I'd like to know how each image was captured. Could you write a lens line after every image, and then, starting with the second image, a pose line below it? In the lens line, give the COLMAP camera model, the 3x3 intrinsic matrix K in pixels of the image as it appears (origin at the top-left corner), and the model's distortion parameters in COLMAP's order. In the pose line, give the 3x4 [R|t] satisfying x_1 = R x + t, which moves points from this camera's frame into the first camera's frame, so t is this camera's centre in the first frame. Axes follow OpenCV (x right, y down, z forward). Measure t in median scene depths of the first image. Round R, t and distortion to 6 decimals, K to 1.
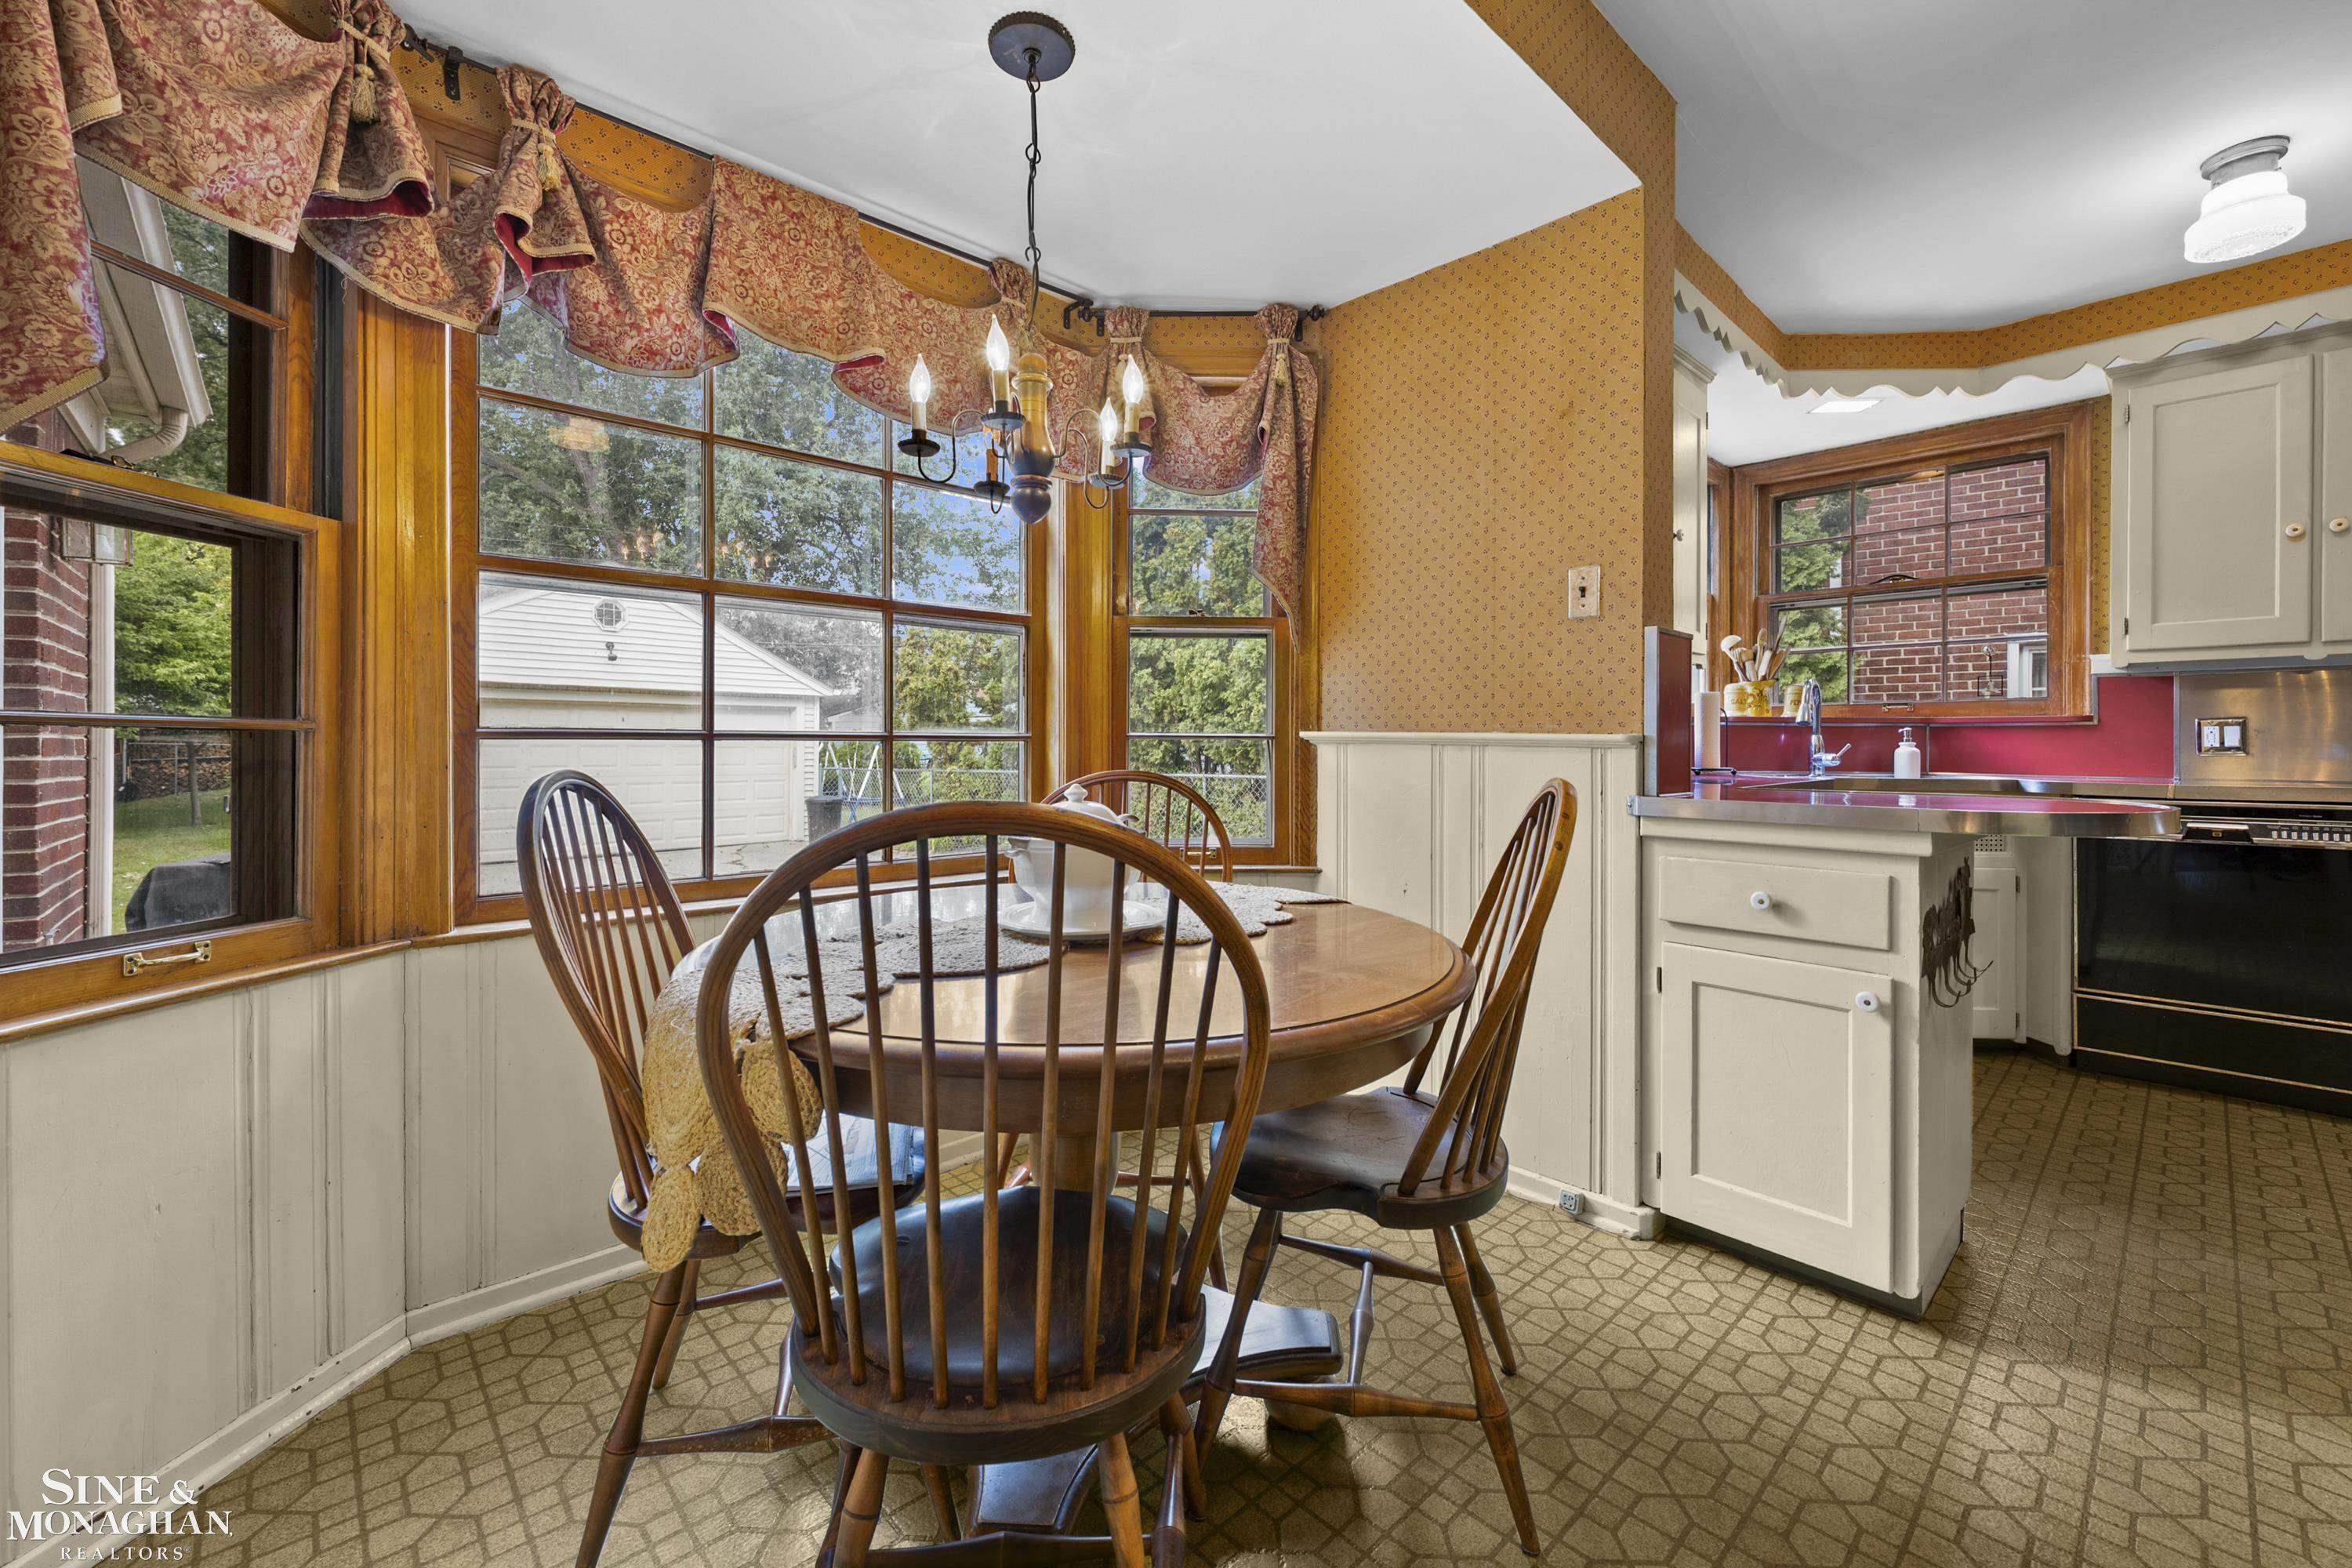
lens RADIAL K [[957.9, 0, 1174.1], [0, 957.9, 745.0], [0, 0, 1]] dist [-0.001662, 0.000323]
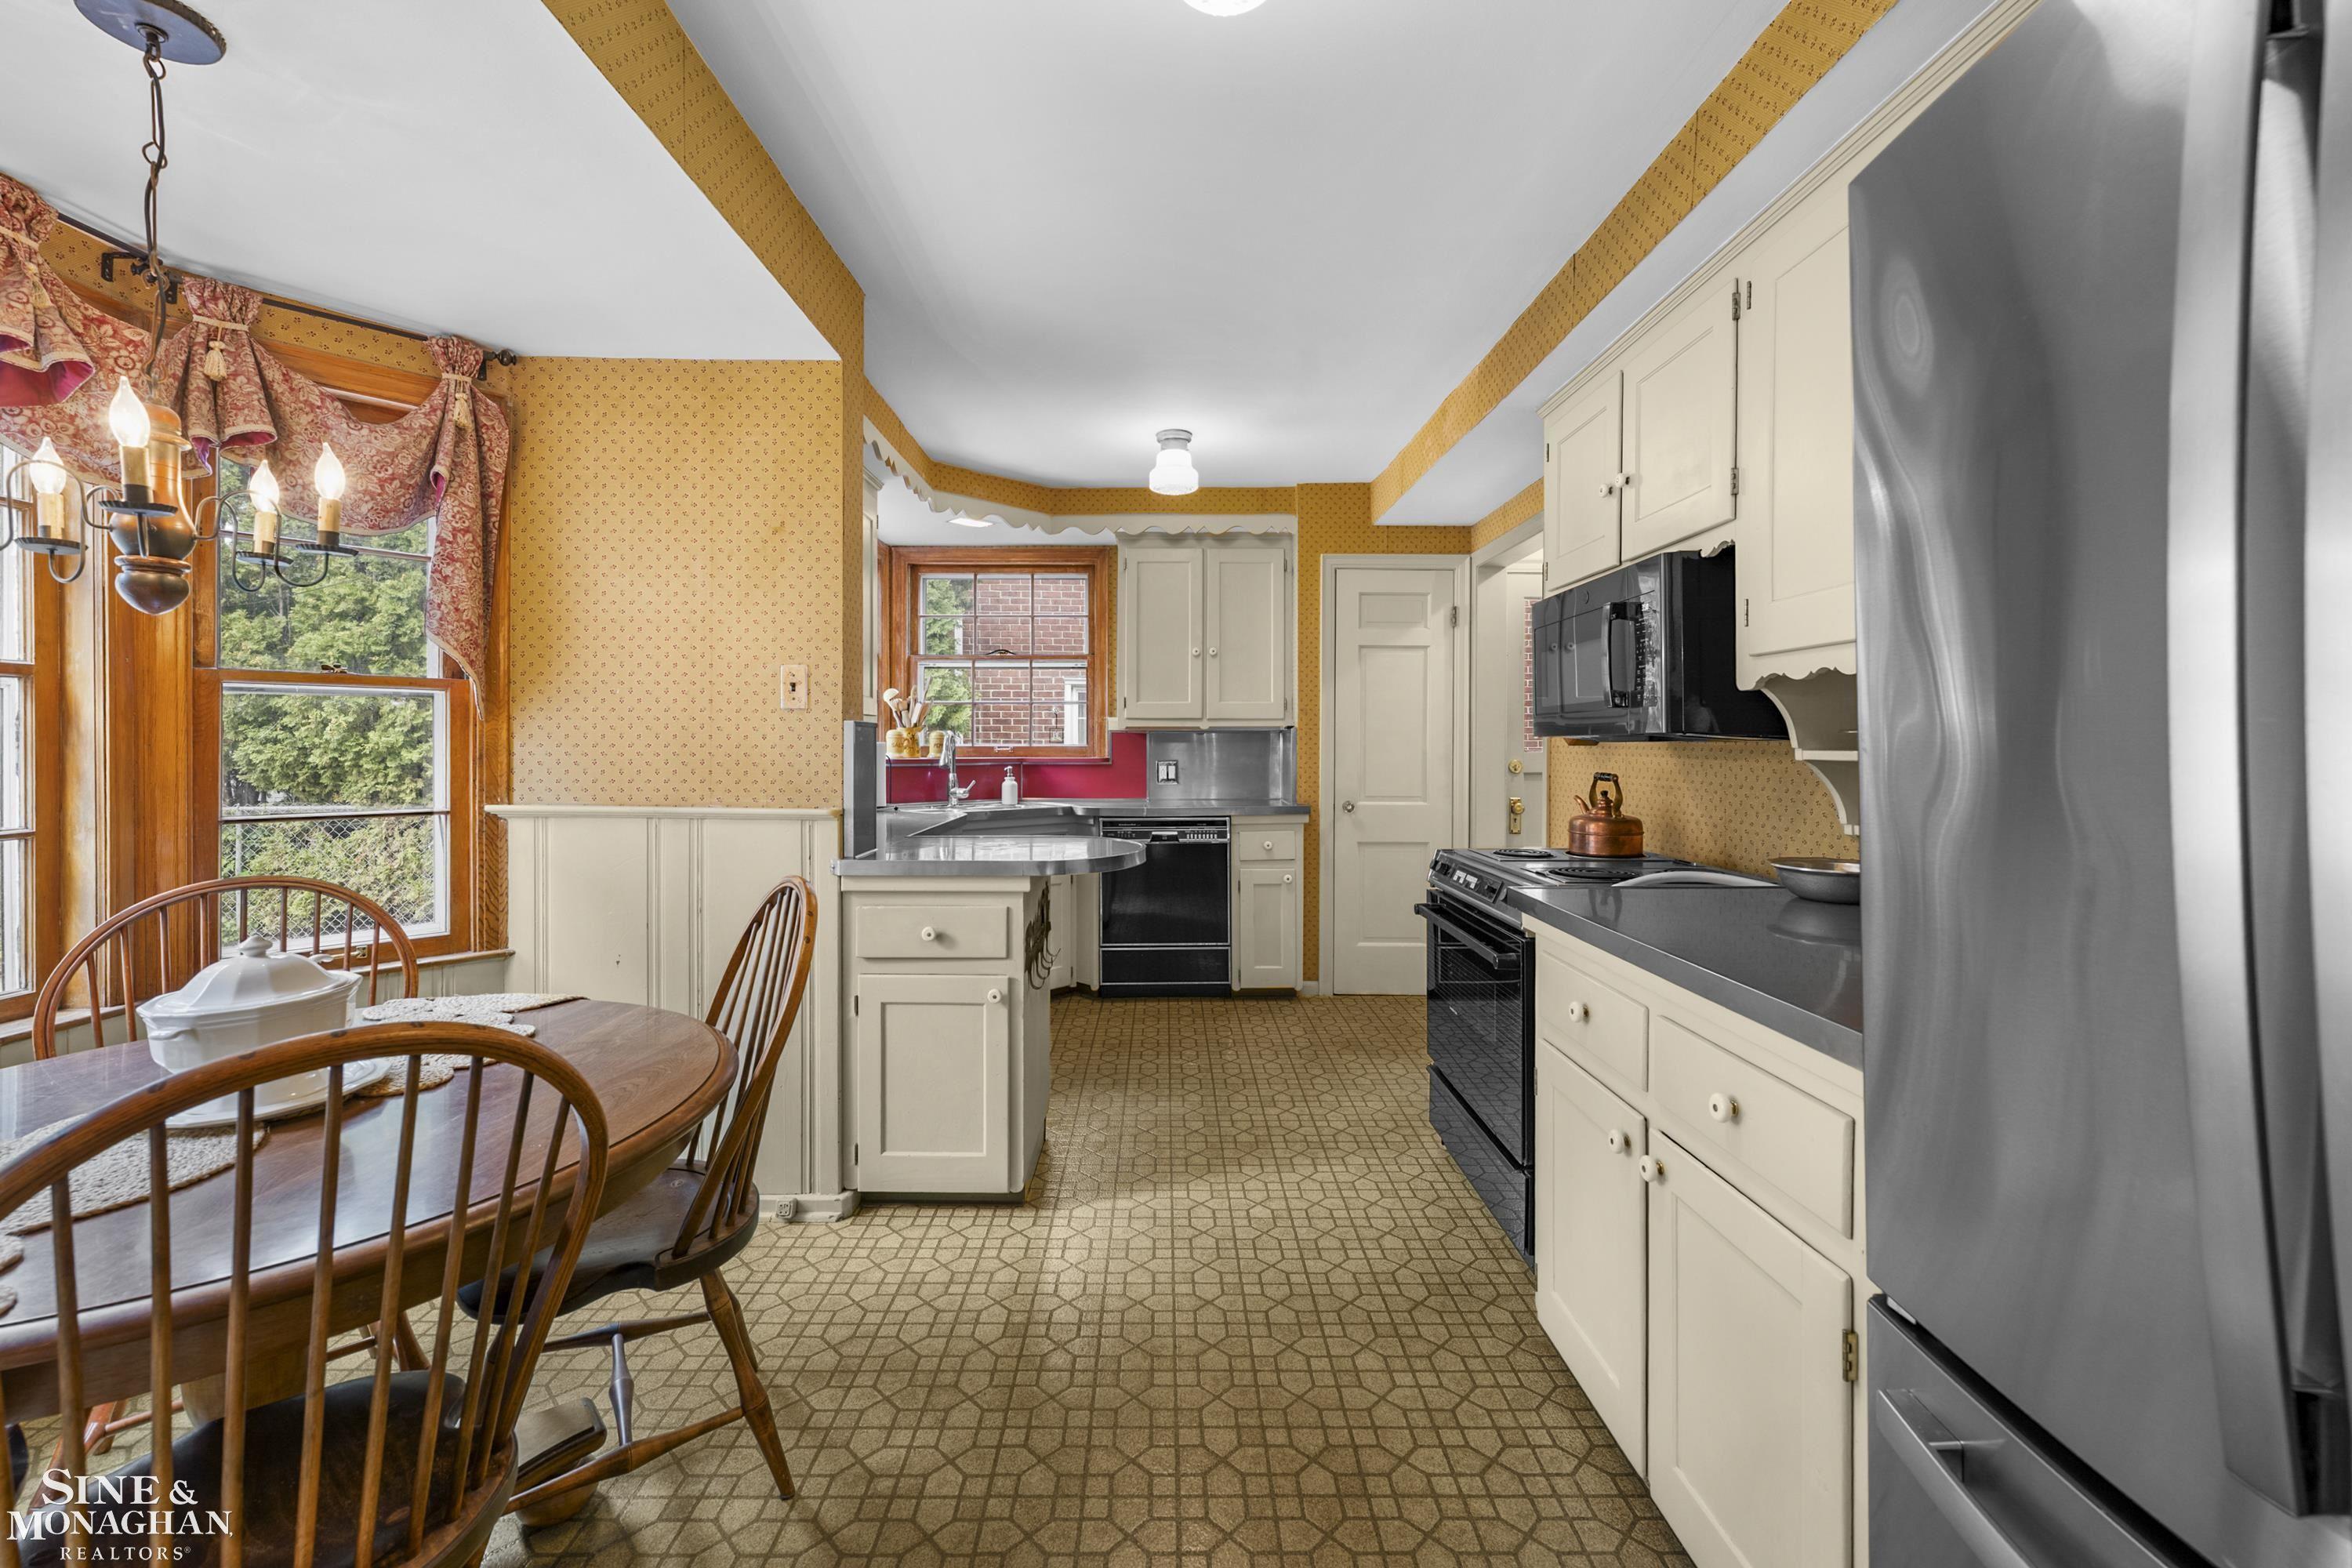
lens RADIAL K [[957.9, 0, 1174.1], [0, 957.9, 745.0], [0, 0, 1]] dist [-0.001662, 0.000323]
pose [[0.673879, -0.004647, 0.738827, -0.130127], [0.000735, 0.999984, 0.005619, -0.097950], [-0.738841, -0.003243, 0.673872, -0.140491]]
